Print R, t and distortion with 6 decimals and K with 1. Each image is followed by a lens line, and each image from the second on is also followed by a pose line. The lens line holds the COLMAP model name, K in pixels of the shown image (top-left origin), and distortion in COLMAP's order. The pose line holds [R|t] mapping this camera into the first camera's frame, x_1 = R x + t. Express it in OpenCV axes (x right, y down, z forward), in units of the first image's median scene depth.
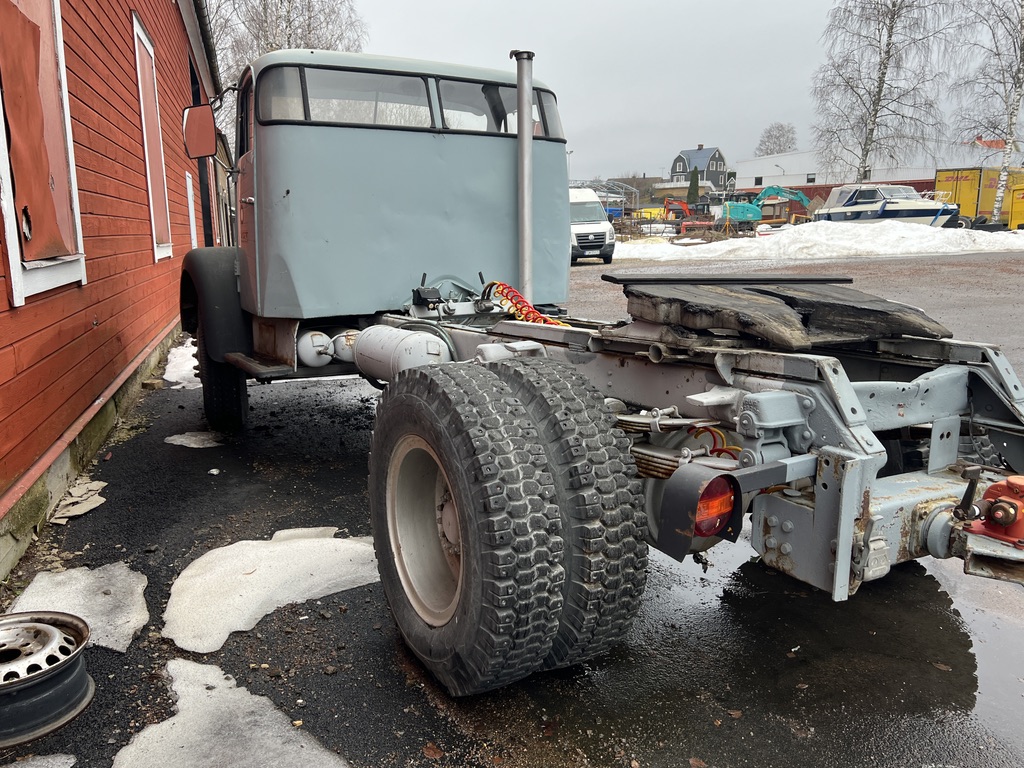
lens RADIAL K [[813.5, 0, 520.5], [0, 813.5, 396.9], [0, 0, 1]] dist [0.059981, -0.065115]
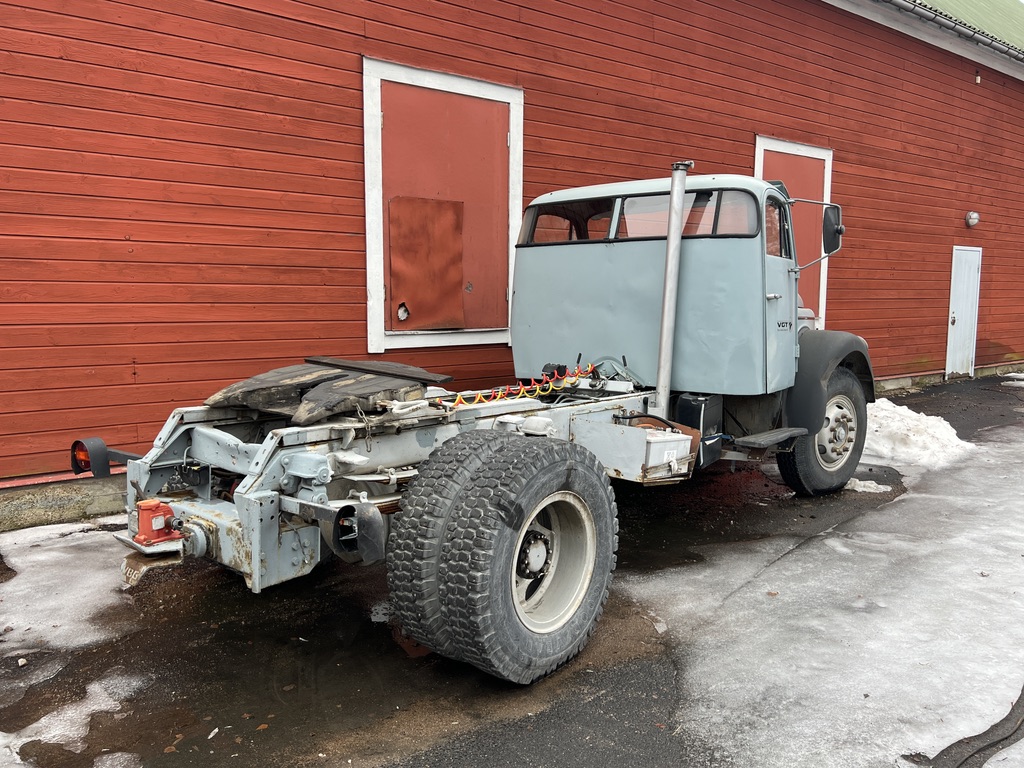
lens RADIAL K [[813.5, 0, 516.7], [0, 813.5, 383.6], [0, 0, 1]] dist [0.059981, -0.065115]
pose [[0.352086, 0.107890, -0.929729, 1.734017], [-0.188030, 0.981236, 0.042660, -0.240560], [0.916886, 0.159797, 0.365766, 0.786119]]
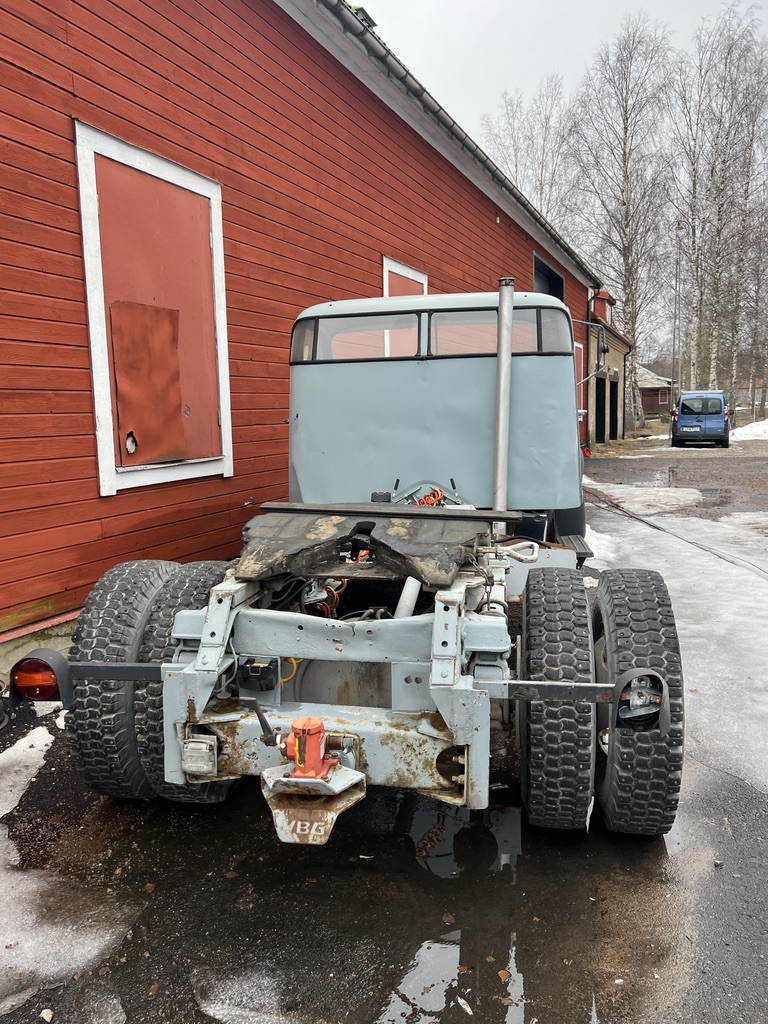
lens RADIAL K [[813.5, 0, 374.0], [0, 813.5, 520.6], [0, 0, 1]] dist [0.059981, -0.065115]
pose [[0.763973, 0.073004, -0.641105, 1.039470], [-0.105735, 0.994312, -0.012775, -0.124972], [0.636526, 0.077547, 0.767346, 0.148411]]
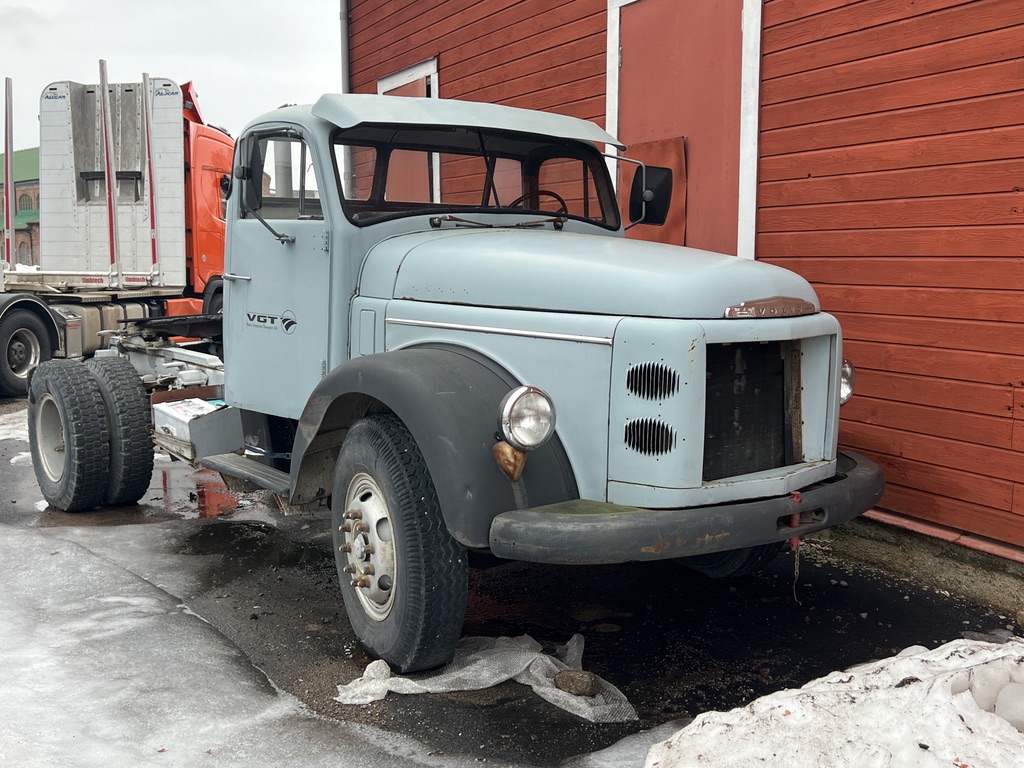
lens RADIAL K [[1116.2, 0, 510.5], [0, 1116.2, 388.9], [0, 0, 1]] dist [0.052611, 0.000000]
pose [[-0.988355, 0.024372, -0.150201, -0.089886], [-0.024507, 0.948709, 0.315200, -0.930990], [0.150179, 0.315210, -0.937064, 4.049931]]
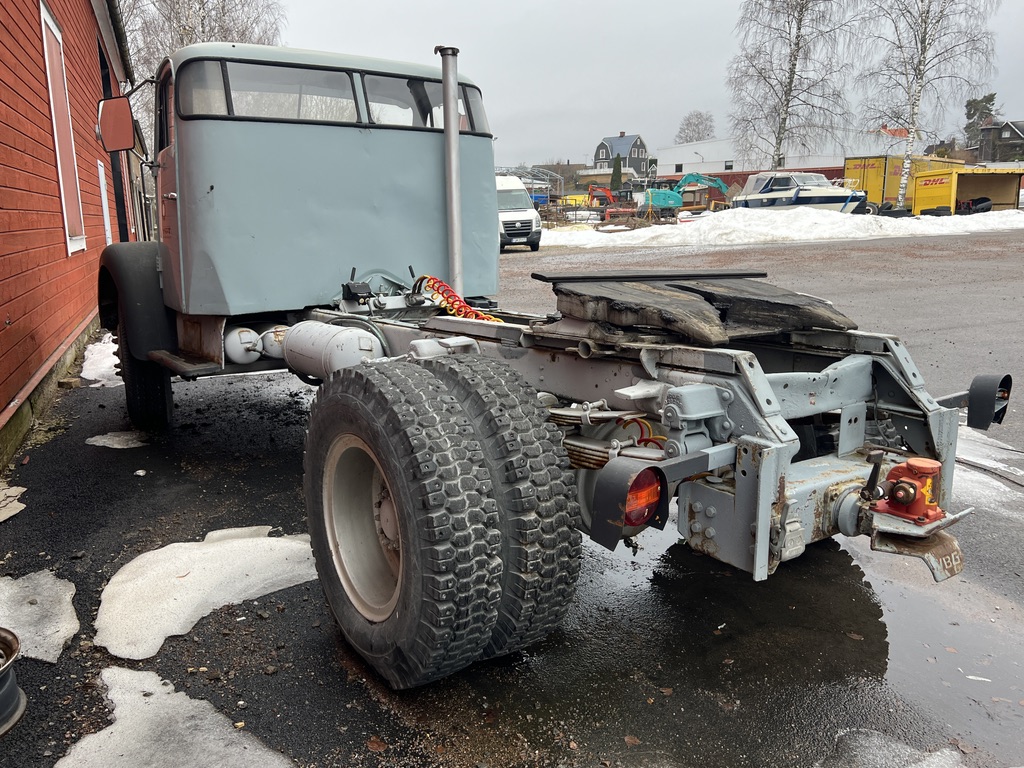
lens RADIAL K [[813.5, 0, 520.2], [0, 813.5, 382.8], [0, 0, 1]] dist [0.059981, -0.065115]
pose [[0.996087, -0.021767, 0.085657, -0.005636], [0.021770, 0.999763, 0.000904, -0.012041], [-0.085657, 0.000965, 0.996324, -0.026396]]
